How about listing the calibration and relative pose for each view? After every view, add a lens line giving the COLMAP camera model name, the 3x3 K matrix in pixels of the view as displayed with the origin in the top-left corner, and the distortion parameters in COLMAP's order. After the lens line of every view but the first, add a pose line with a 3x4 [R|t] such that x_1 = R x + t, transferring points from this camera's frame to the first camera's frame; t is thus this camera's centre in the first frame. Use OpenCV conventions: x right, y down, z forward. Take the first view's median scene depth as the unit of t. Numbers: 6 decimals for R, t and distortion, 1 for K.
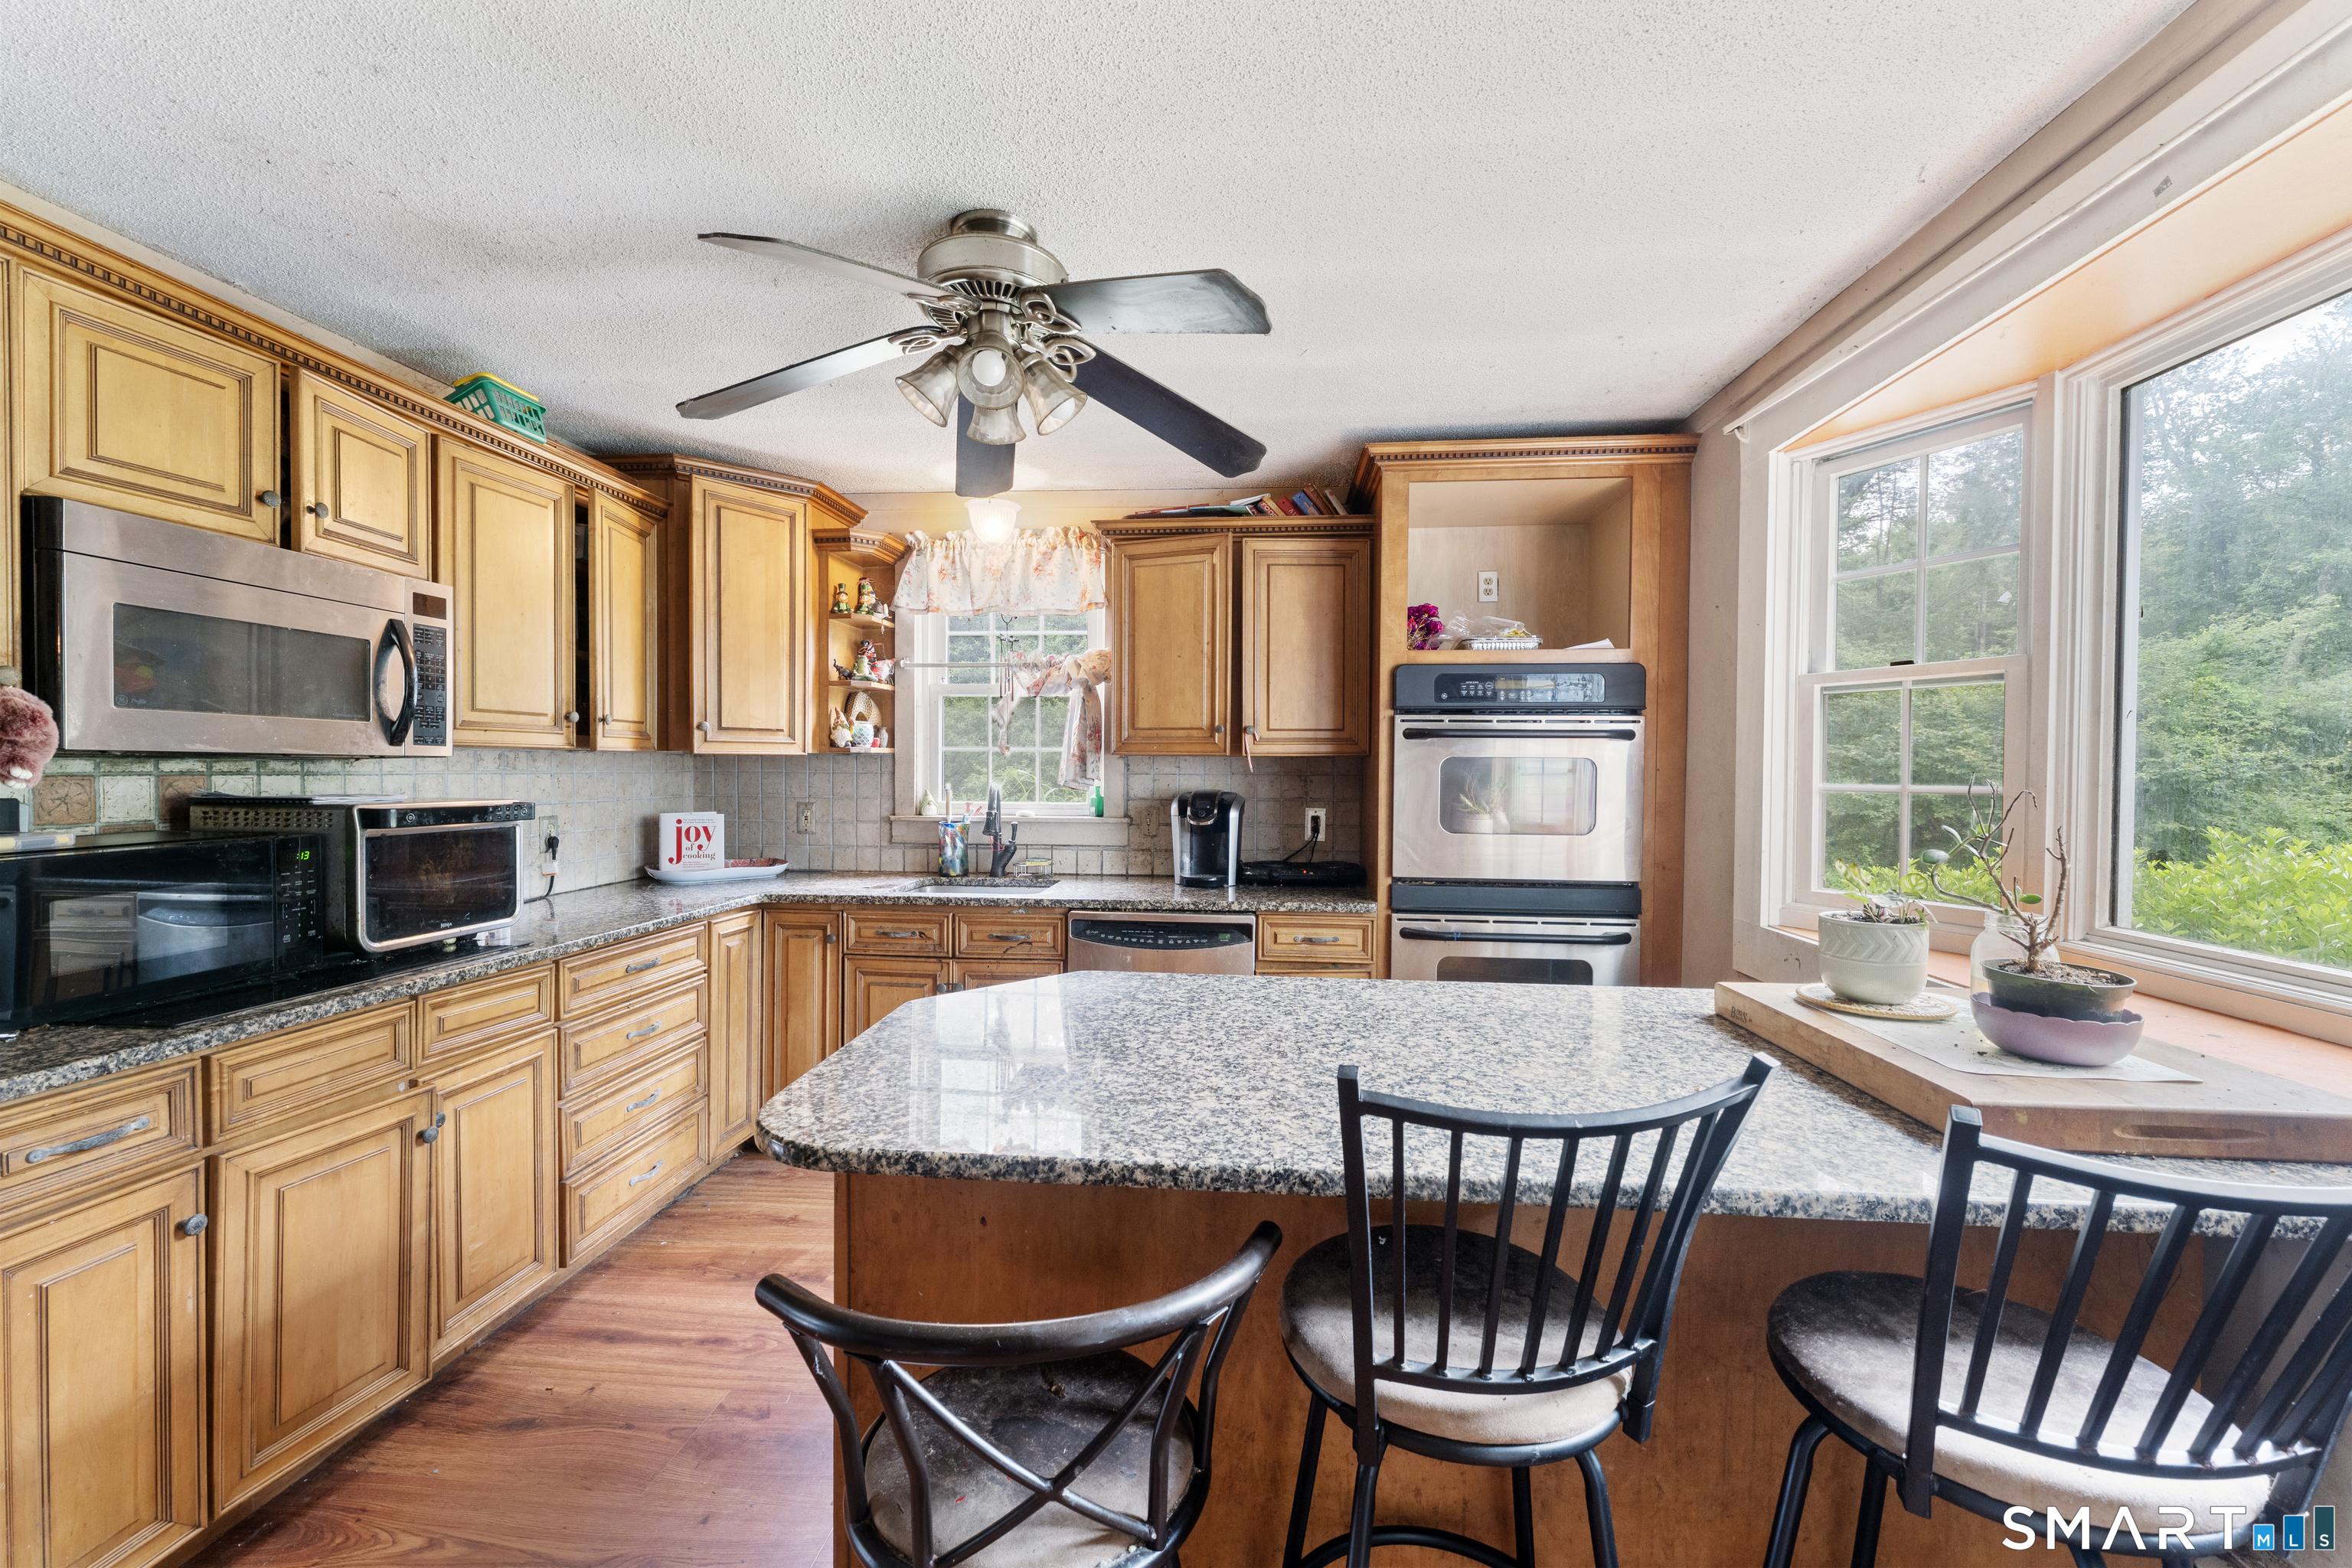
lens RADIAL K [[946.6, 0, 1175.8], [0, 946.6, 781.1], [0, 0, 1]] dist [-0.003760, -0.000175]
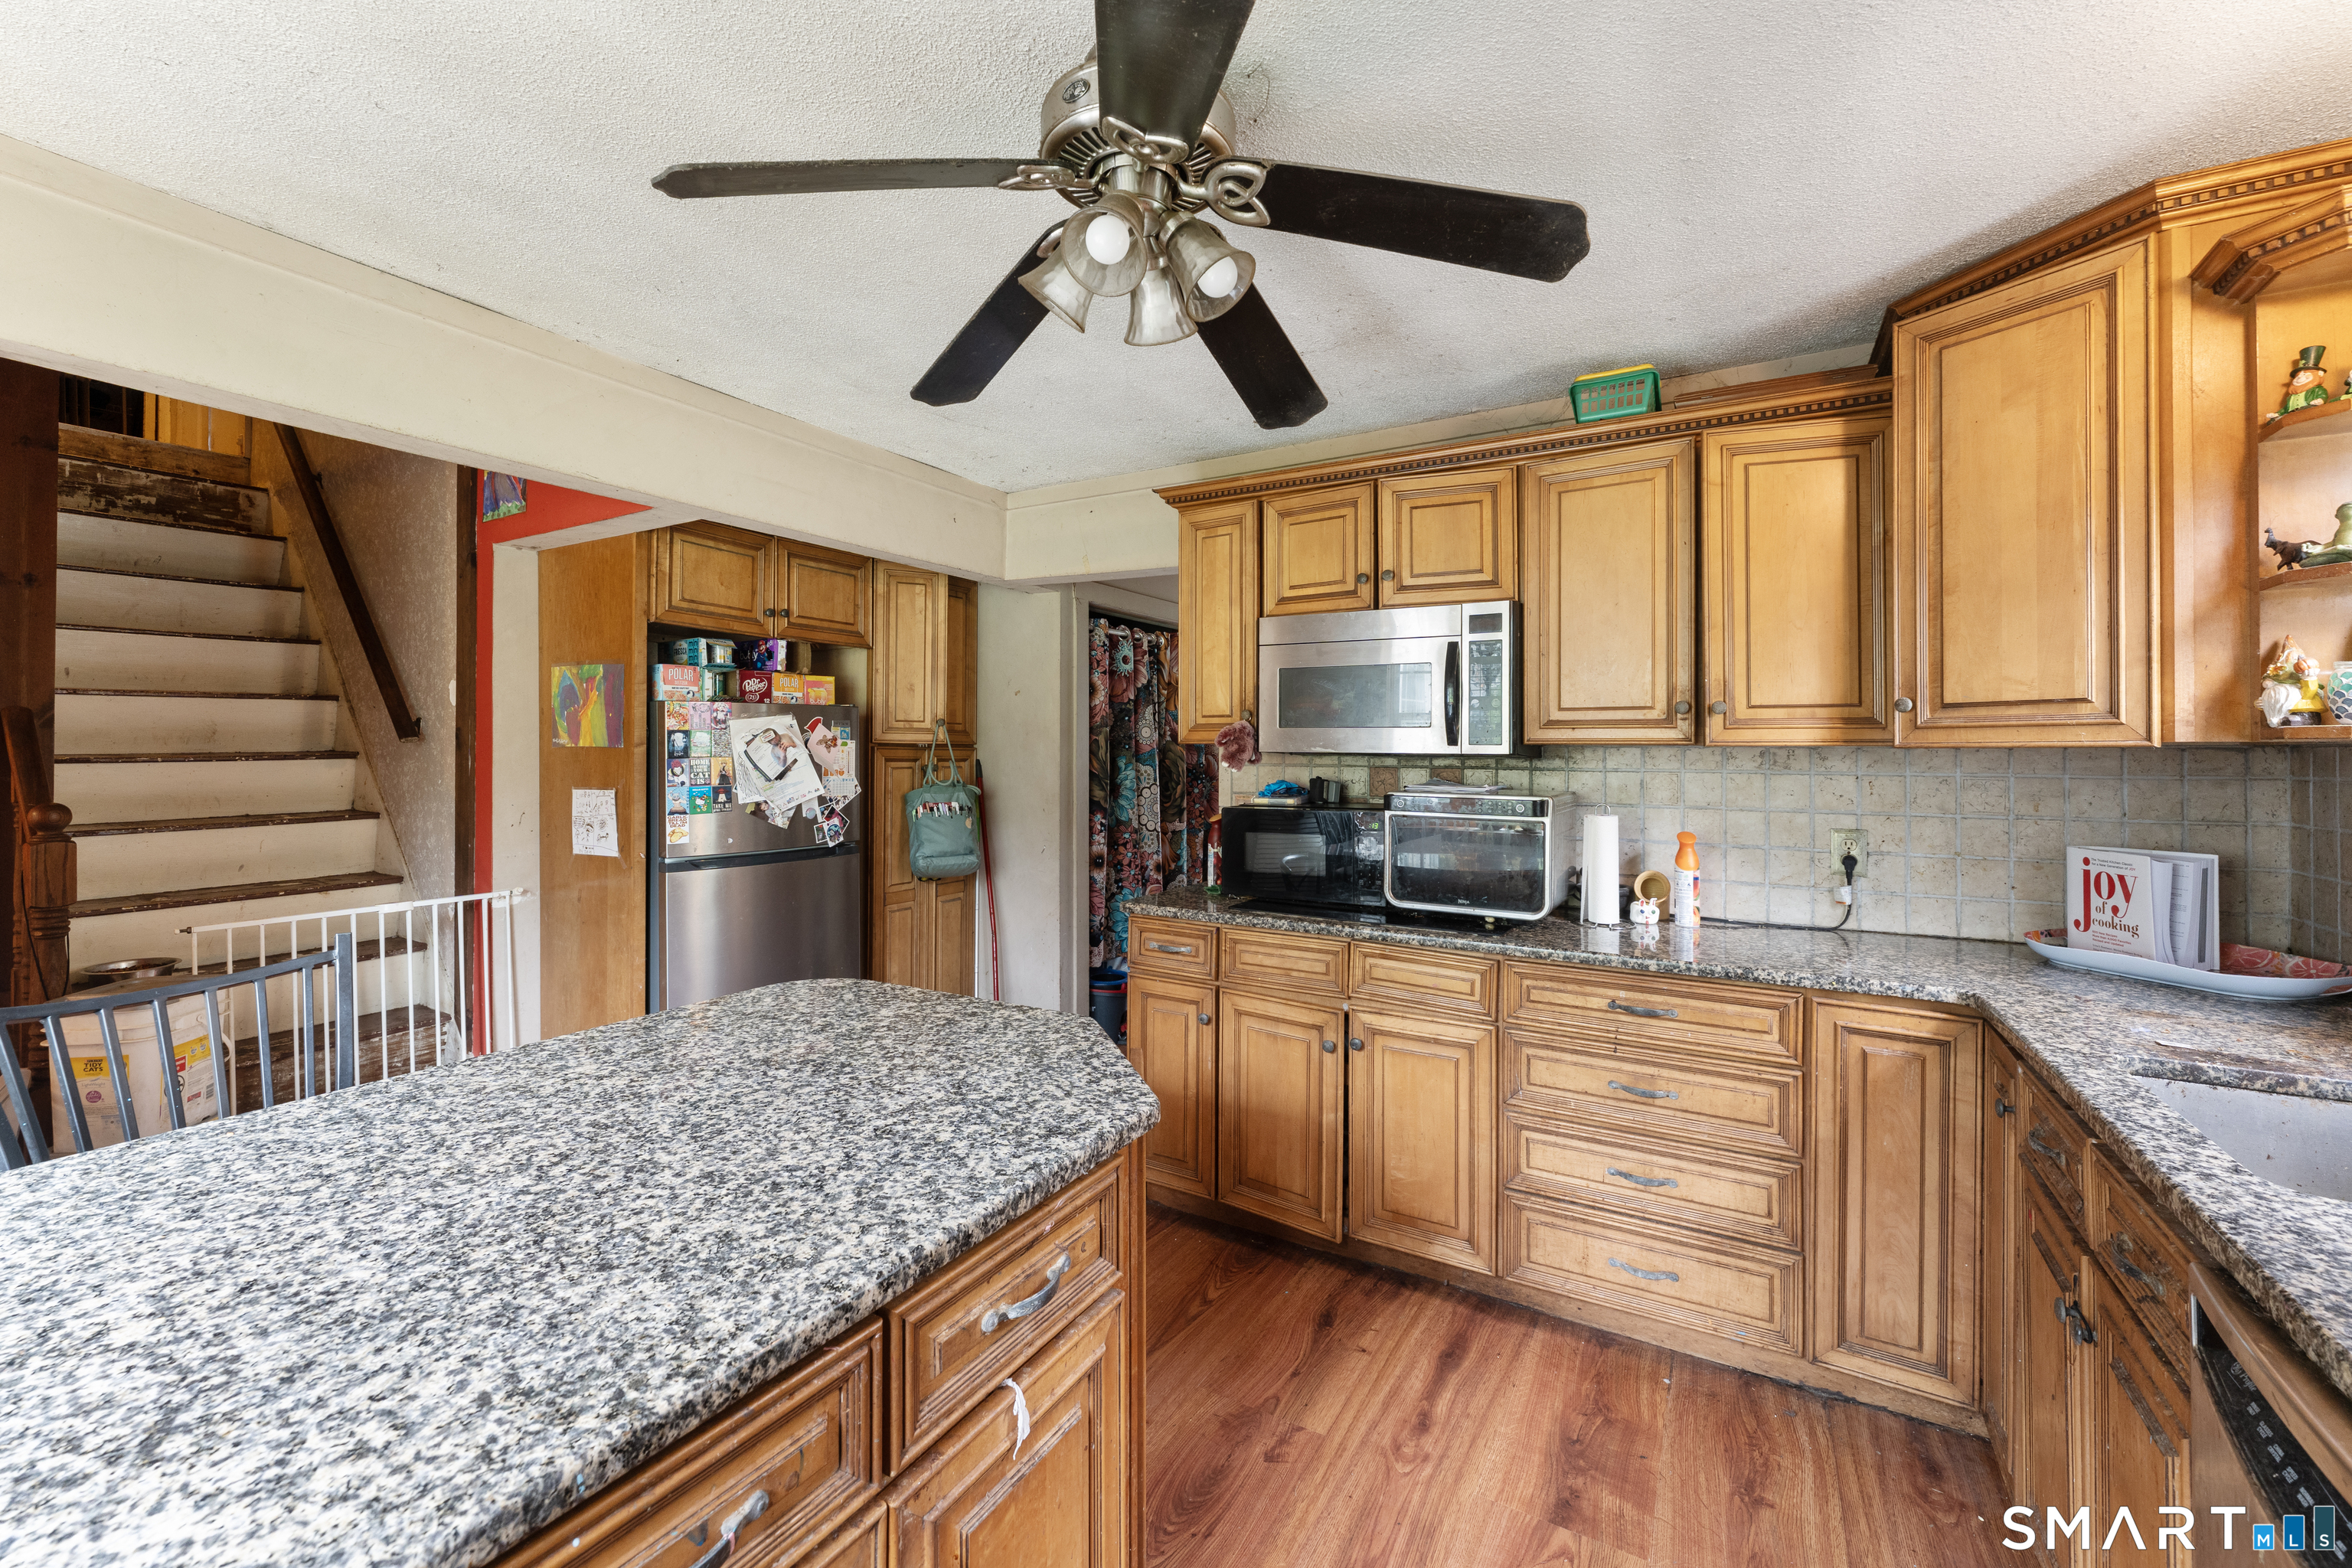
lens RADIAL K [[946.6, 0, 1174.1], [0, 946.6, 738.7], [0, 0, 1]] dist [-0.003760, -0.000175]
pose [[-0.425990, -0.021123, -0.904481, 0.380613], [-0.022797, 0.999661, -0.012609, -0.020000], [0.904441, 0.015248, -0.426327, 1.072210]]
